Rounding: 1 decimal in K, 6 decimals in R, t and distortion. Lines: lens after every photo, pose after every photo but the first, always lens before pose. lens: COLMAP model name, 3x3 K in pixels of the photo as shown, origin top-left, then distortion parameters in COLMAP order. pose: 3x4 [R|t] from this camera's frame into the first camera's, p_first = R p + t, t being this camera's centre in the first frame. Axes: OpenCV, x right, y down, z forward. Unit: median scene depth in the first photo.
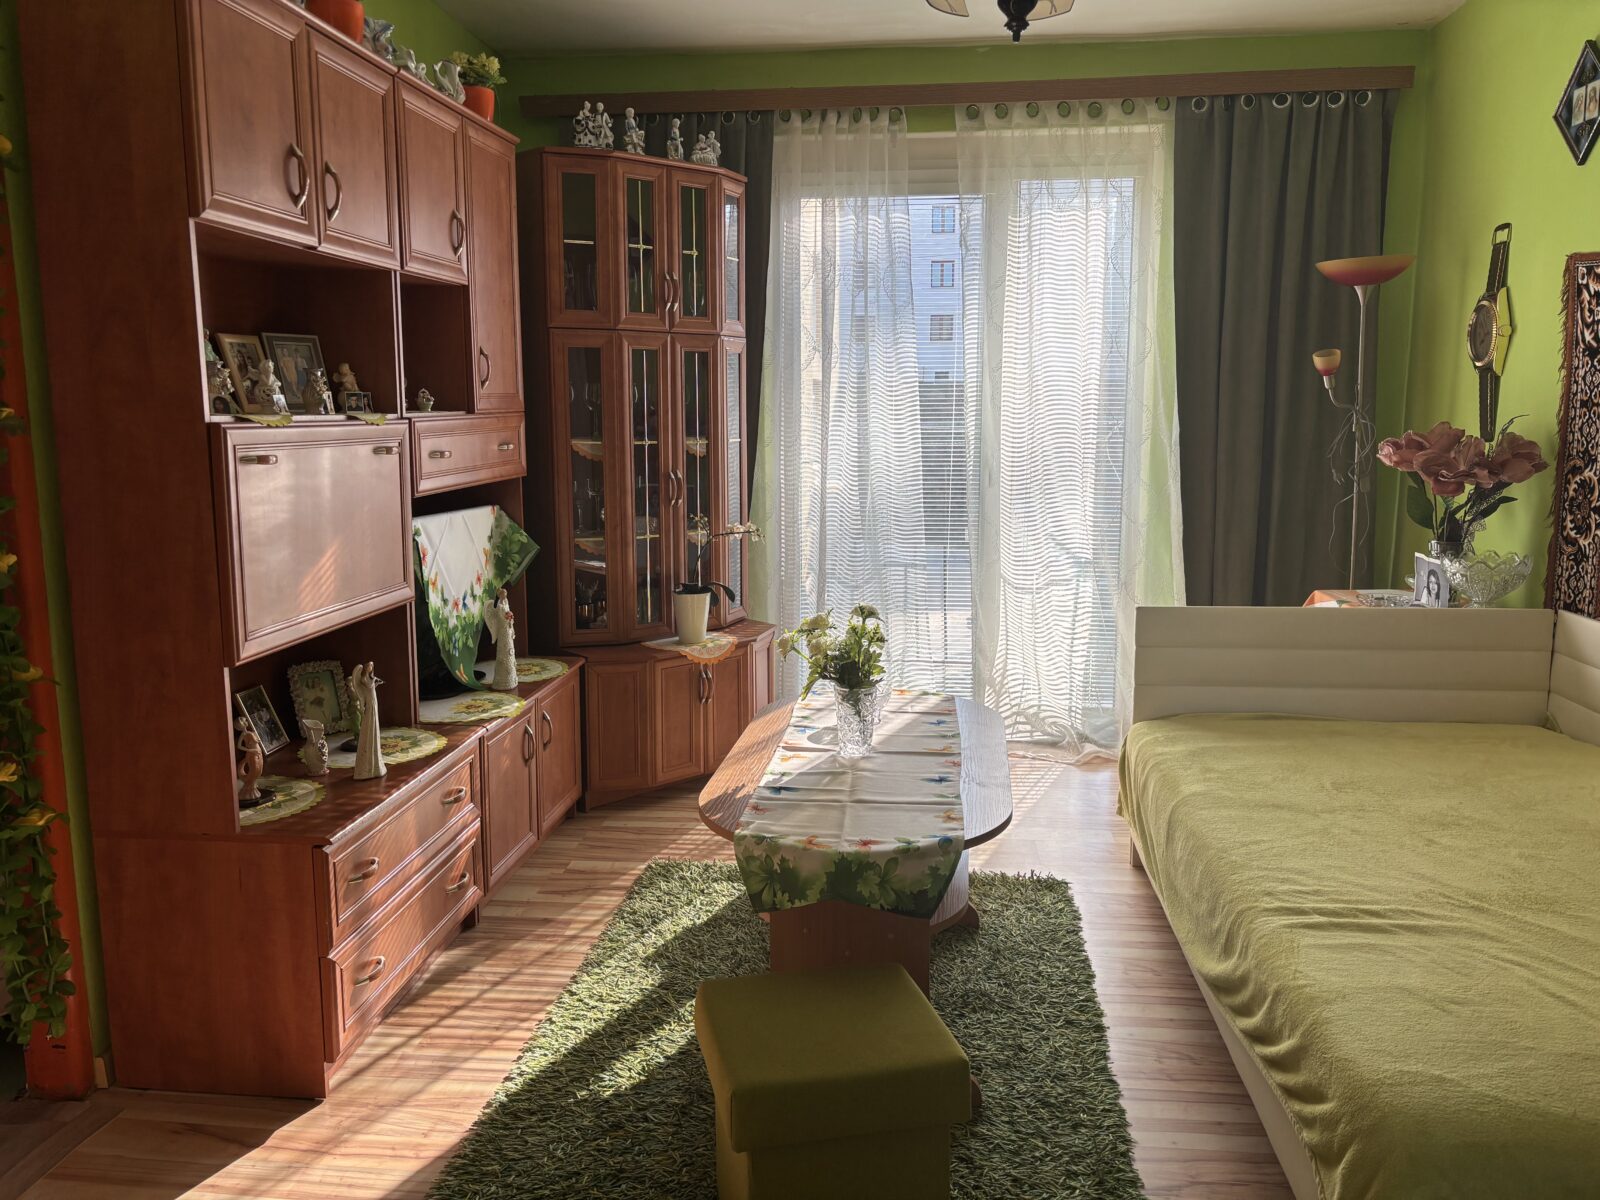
lens RADIAL K [[1193.5, 0, 800.0], [0, 1193.5, 600.0], [0, 0, 1]] dist [0.051636, -0.062060]
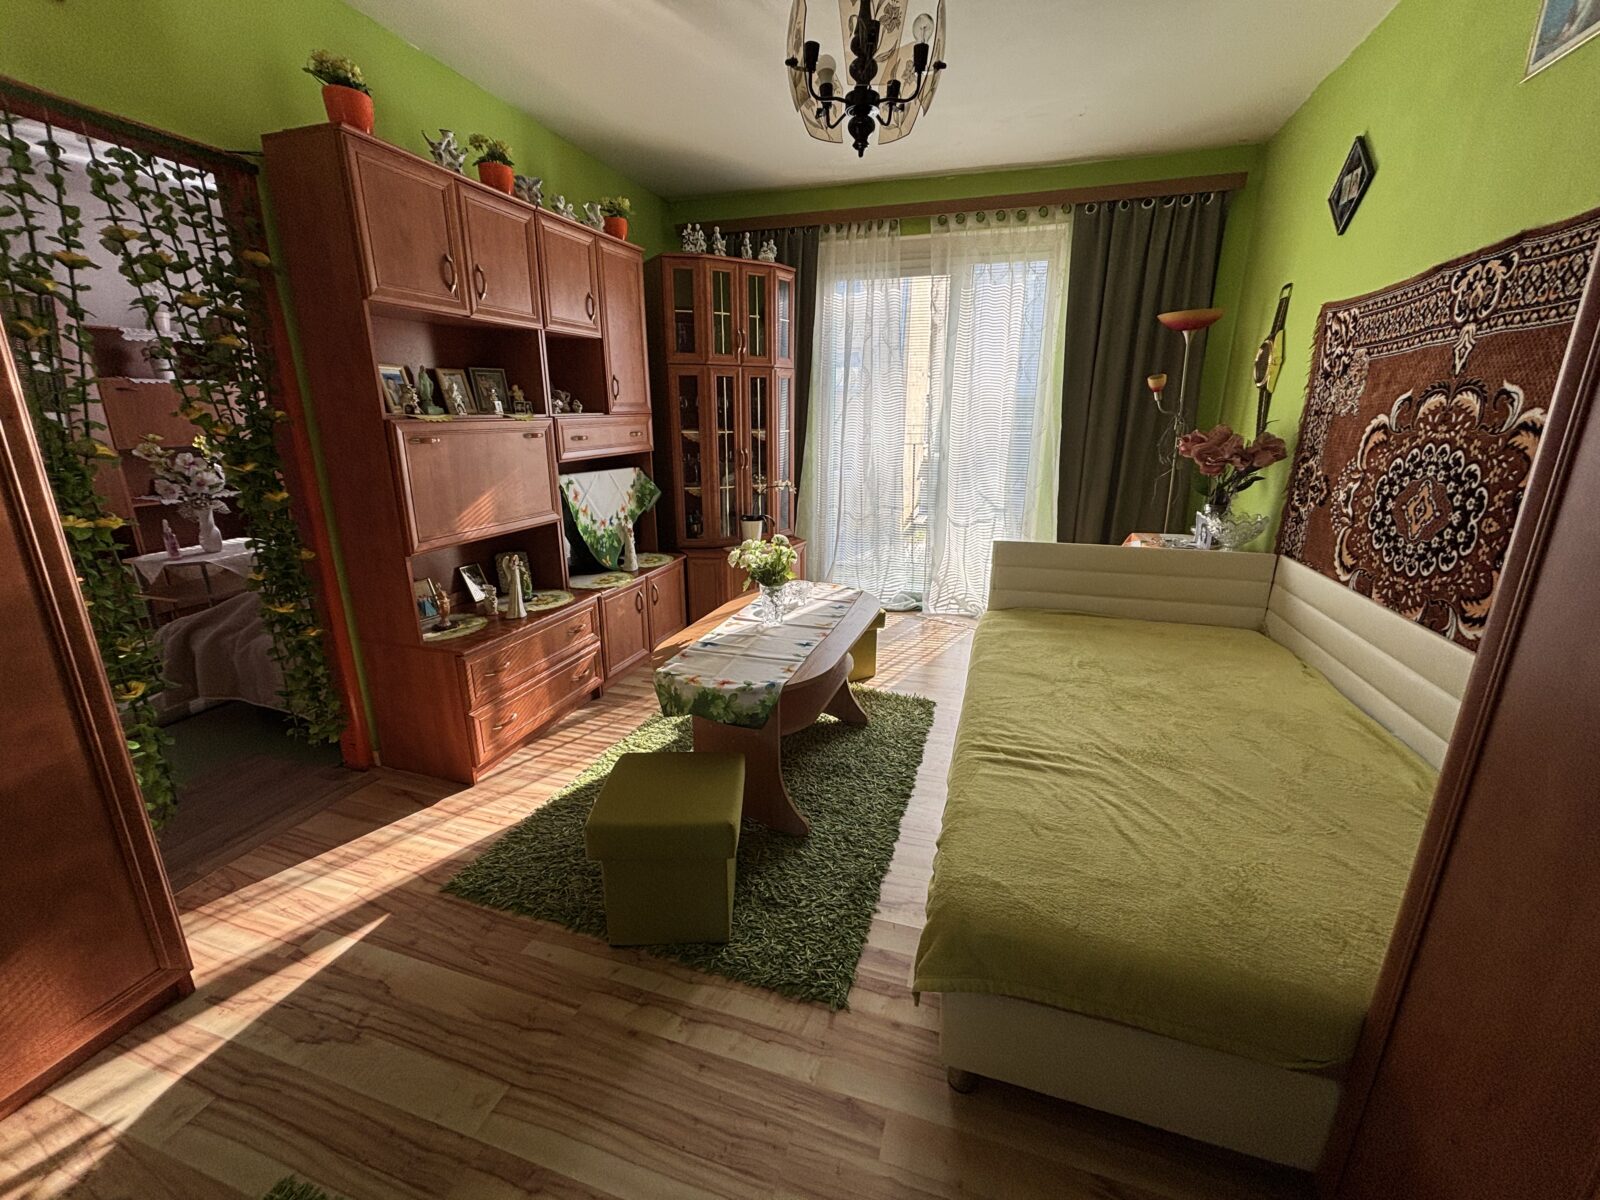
lens RADIAL K [[636.5, 0, 800.0], [0, 636.5, 600.0], [0, 0, 1]] dist [-0.002251, -0.000425]
pose [[0.979746, 0.061177, -0.190671, 0.198460], [-0.036001, 0.990487, 0.132810, -0.019547], [0.196982, -0.123256, 0.972628, 0.112961]]
